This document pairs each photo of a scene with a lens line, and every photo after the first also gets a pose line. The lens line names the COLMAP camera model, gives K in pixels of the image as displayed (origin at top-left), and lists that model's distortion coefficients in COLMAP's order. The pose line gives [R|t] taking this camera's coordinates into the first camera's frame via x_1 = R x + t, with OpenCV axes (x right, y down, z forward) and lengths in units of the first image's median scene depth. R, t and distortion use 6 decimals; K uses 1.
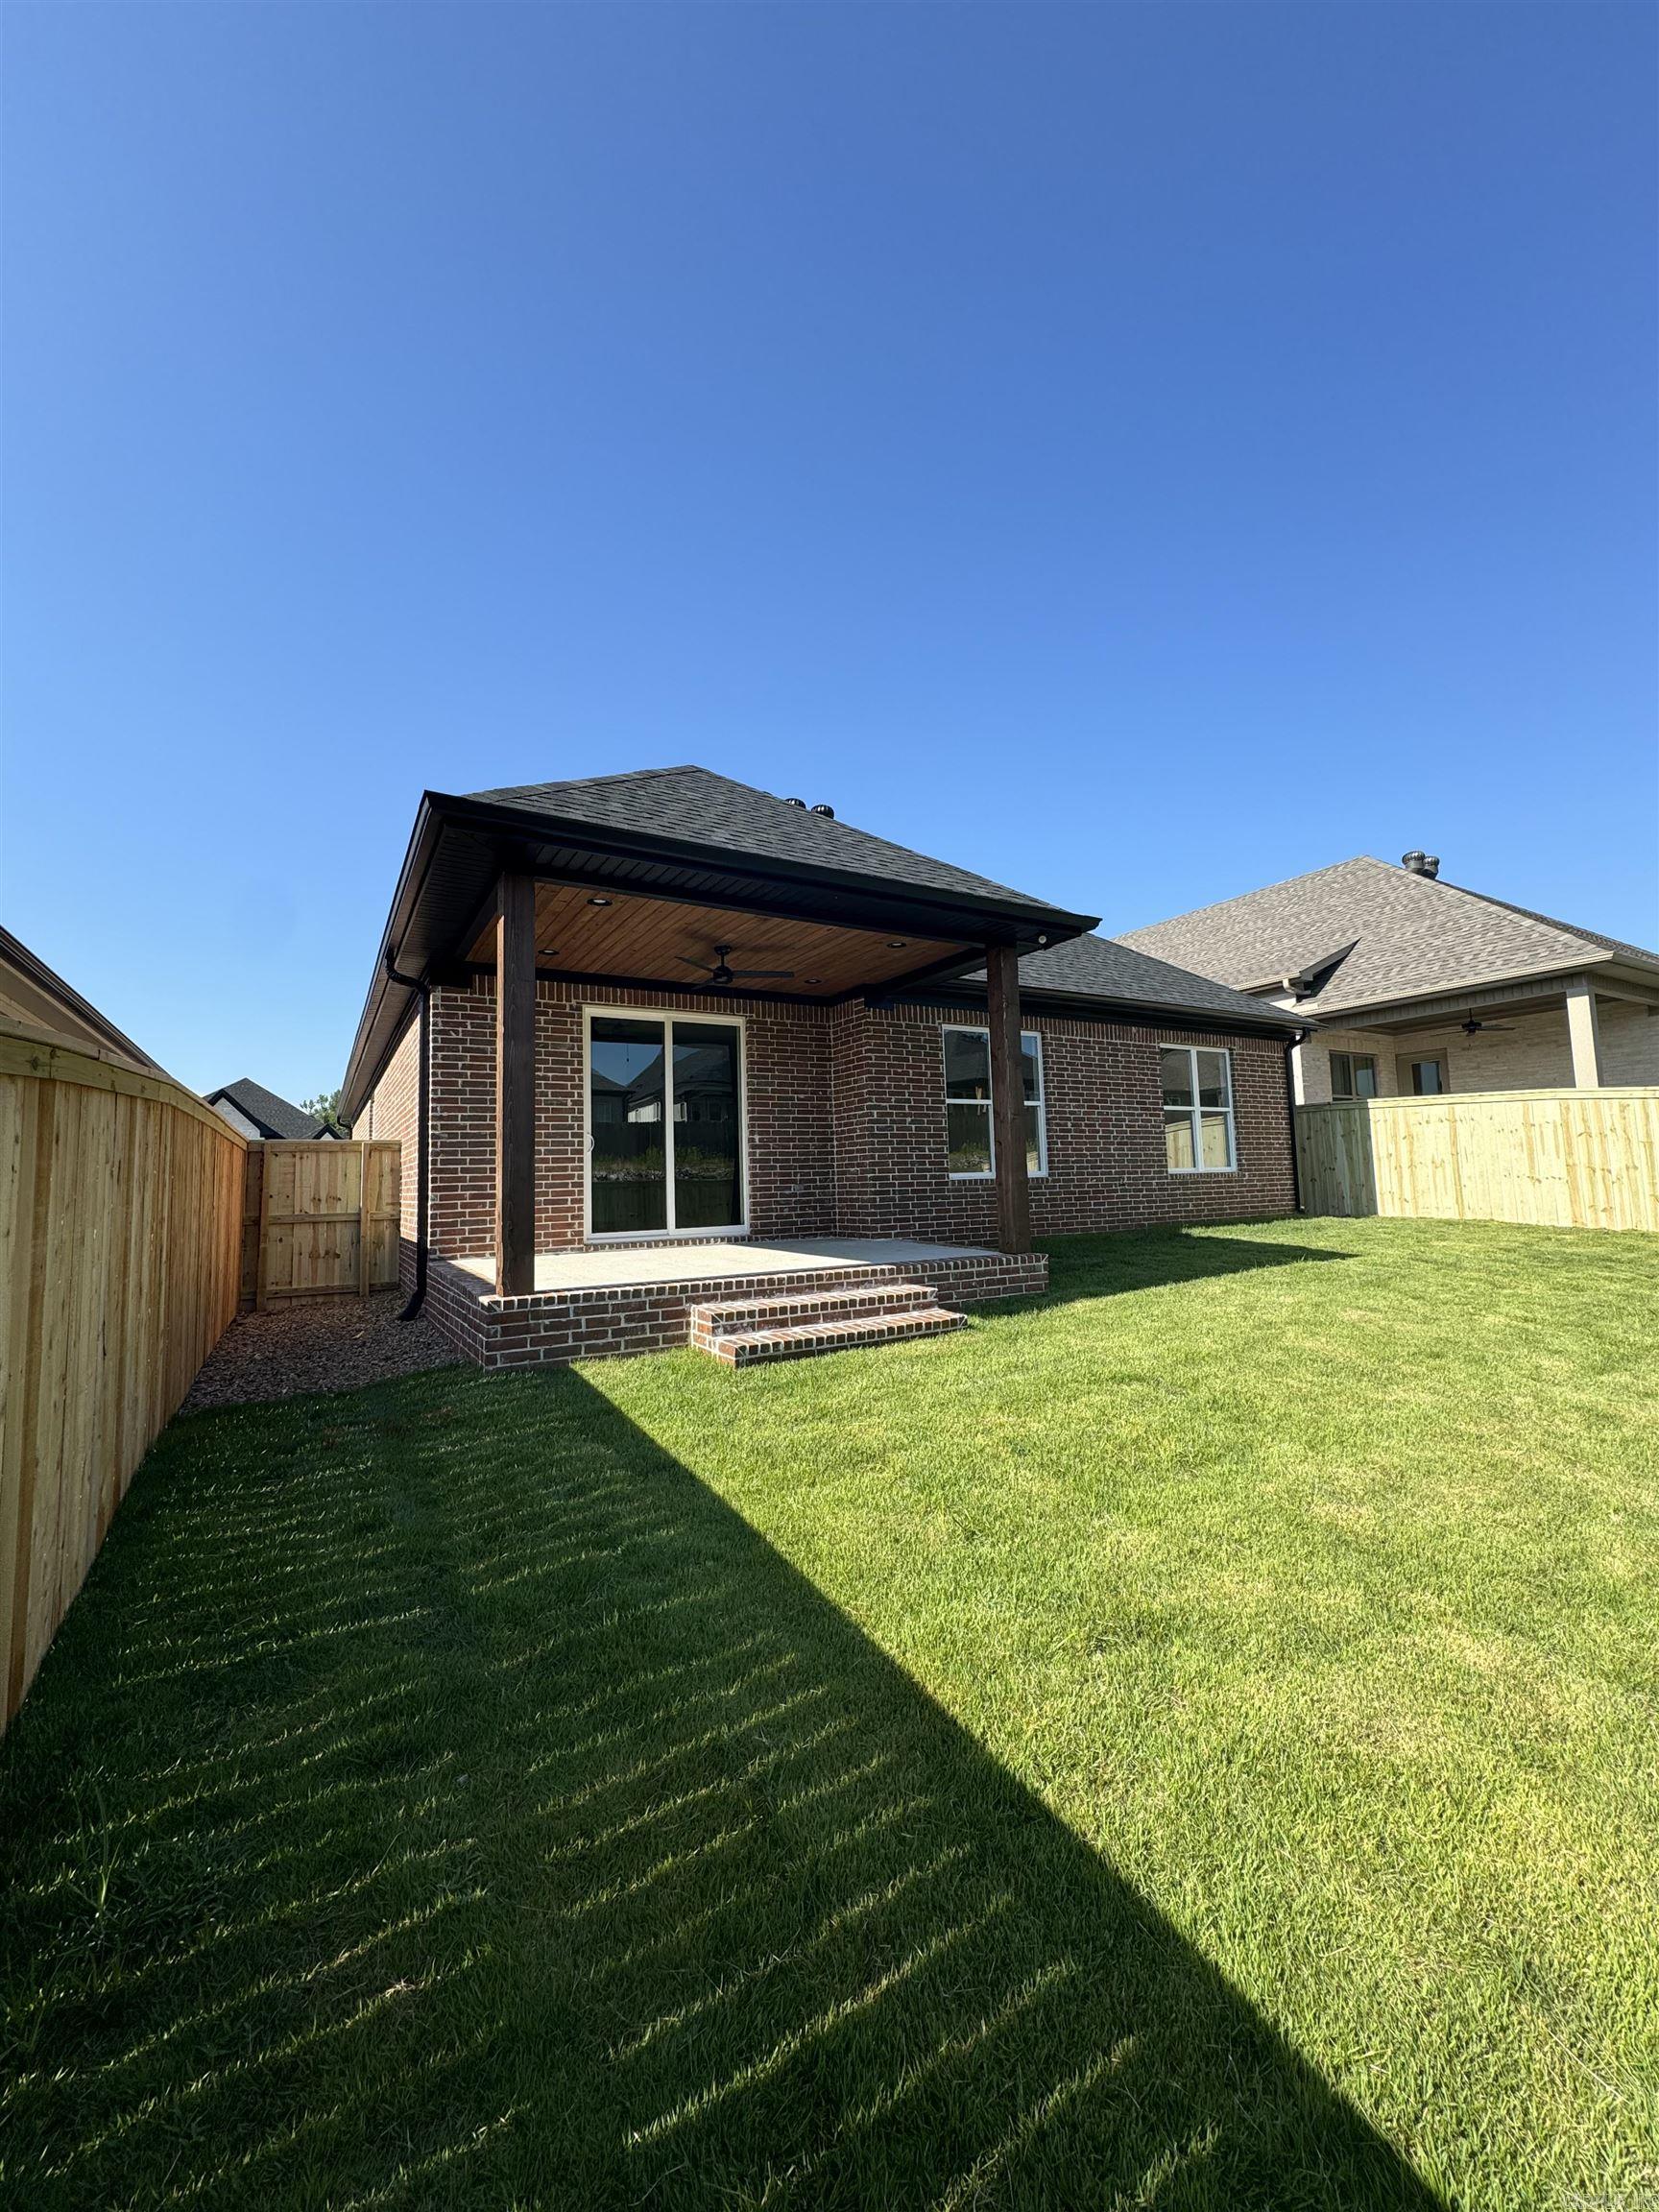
lens RADIAL K [[881.4, 0, 829.5], [0, 881.4, 1106.0], [0, 0, 1]] dist [0.001568, 0.000534]
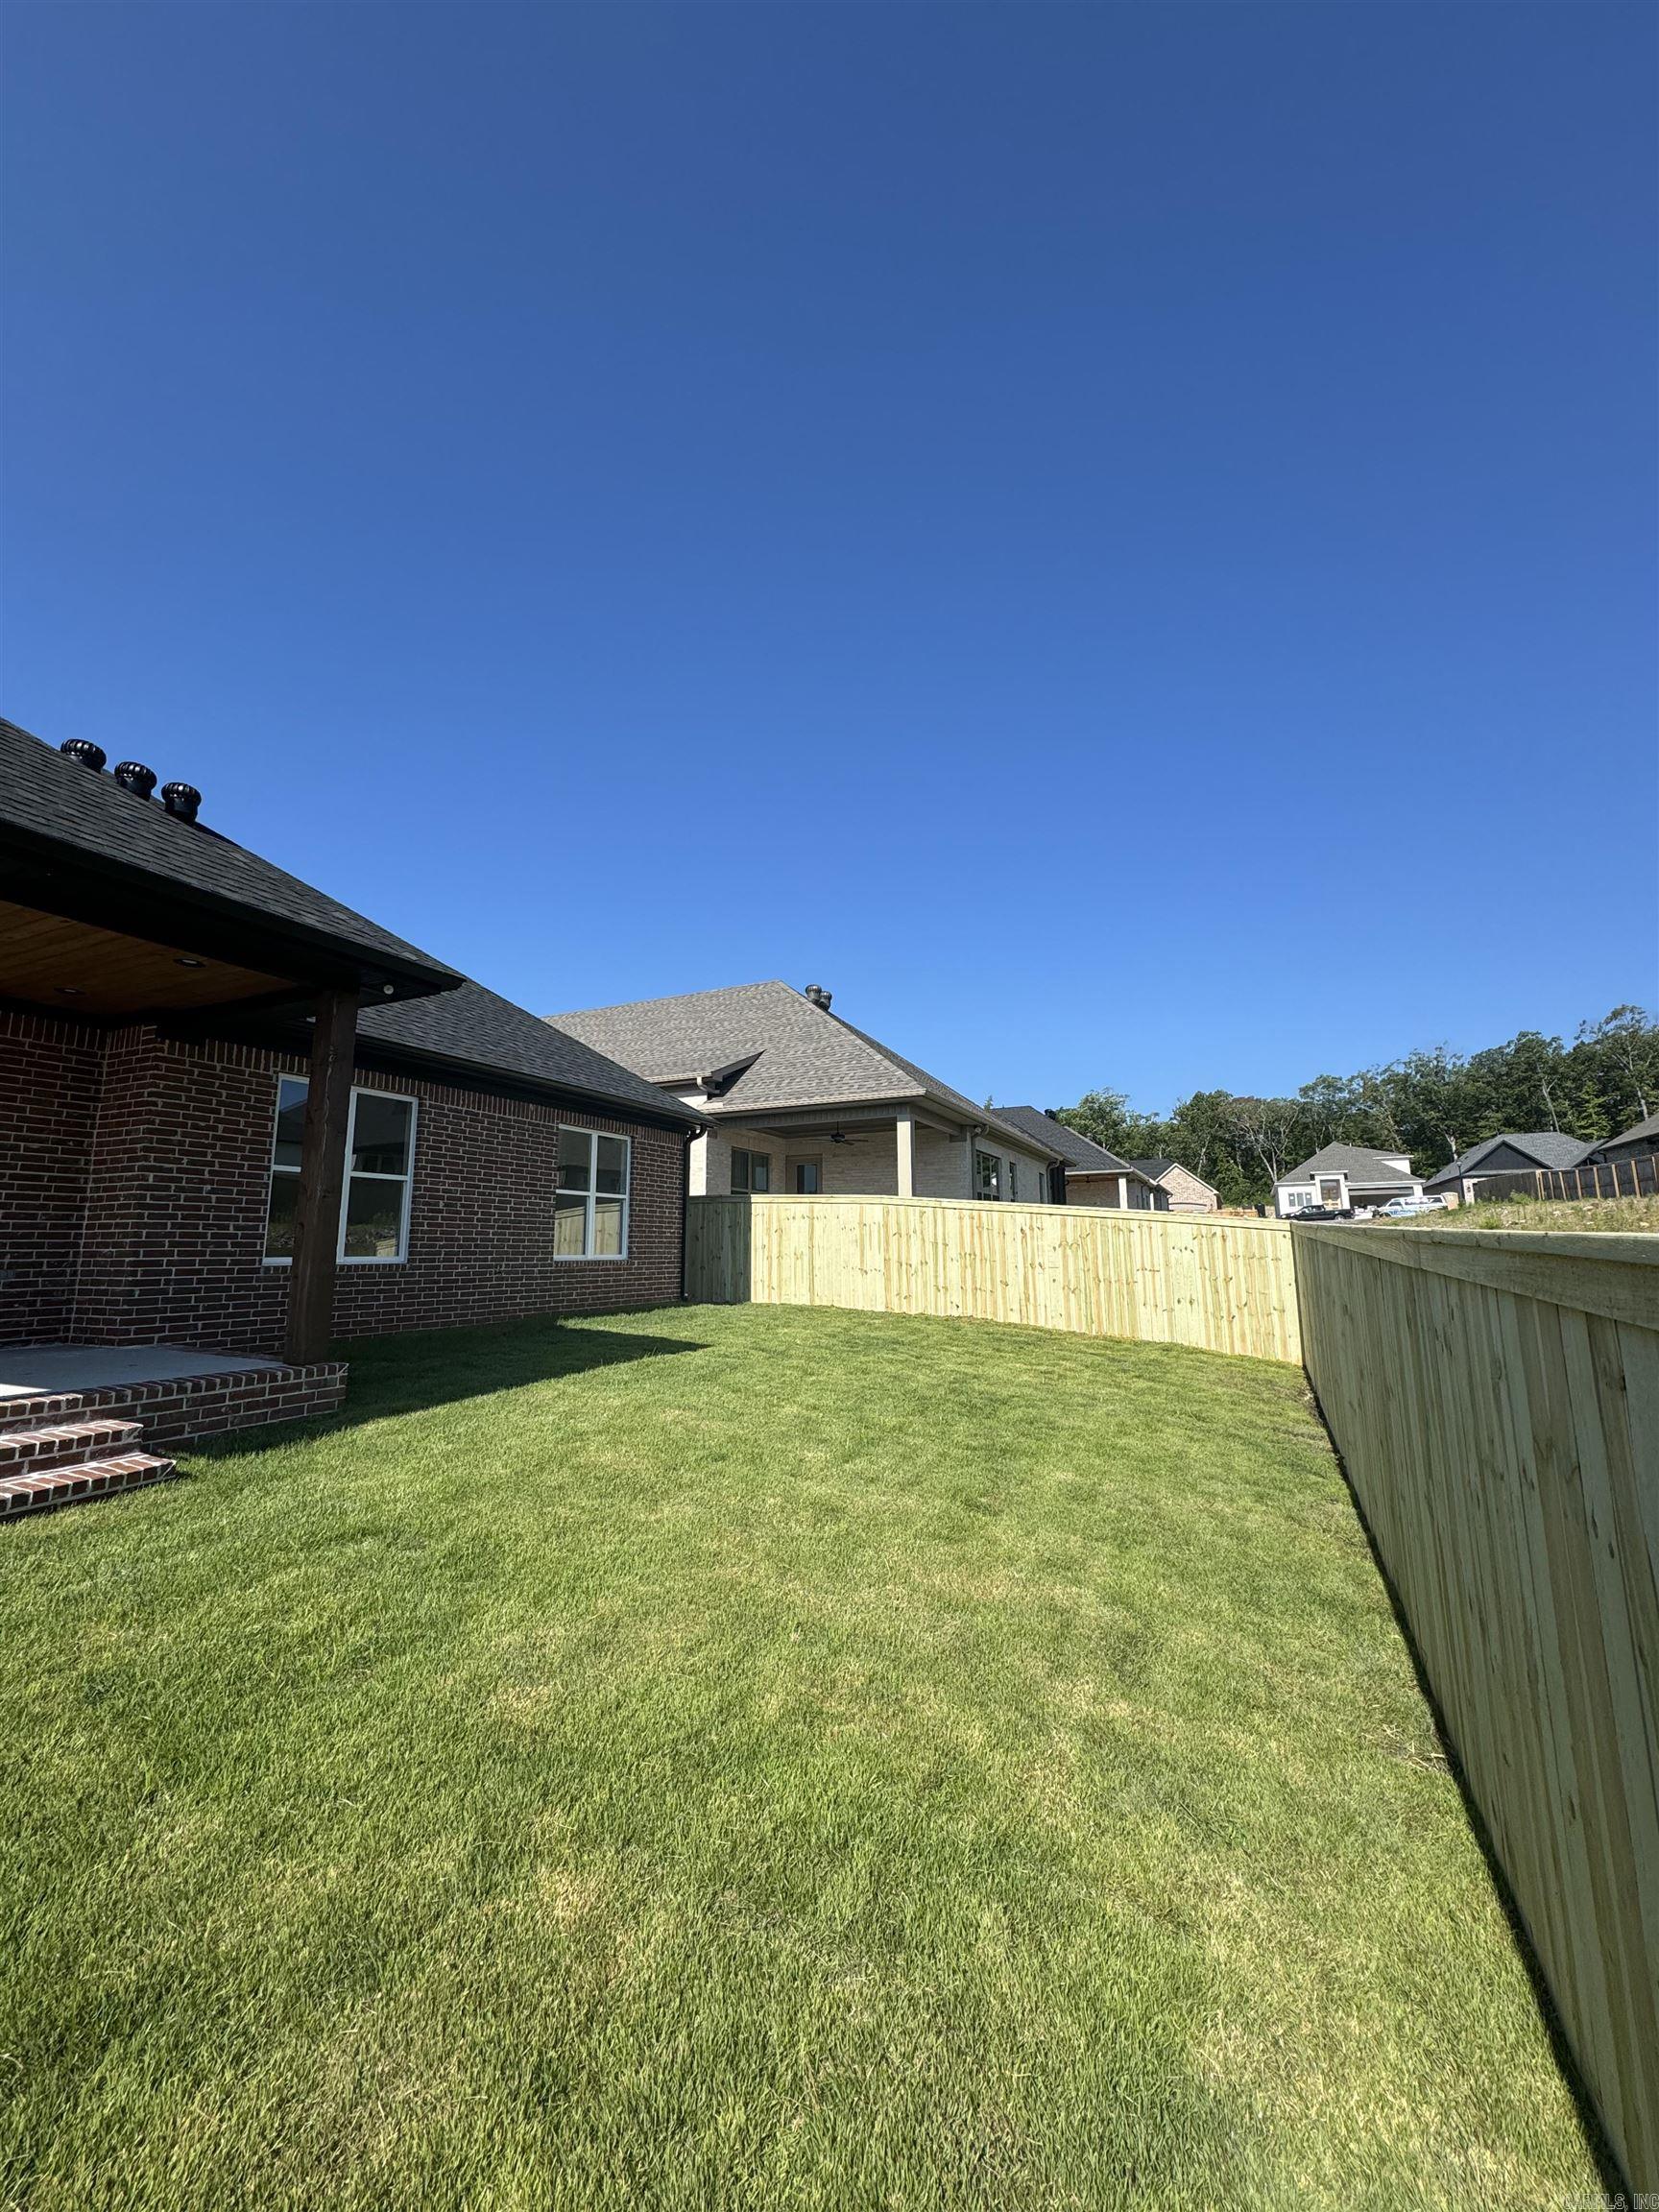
lens RADIAL K [[881.4, 0, 829.5], [0, 881.4, 1106.0], [0, 0, 1]] dist [0.001568, 0.000534]
pose [[0.828562, 0.114468, 0.548072, 0.095000], [-0.067537, 0.992164, -0.105119, -0.009988], [-0.555810, 0.050082, 0.829799, 0.035164]]
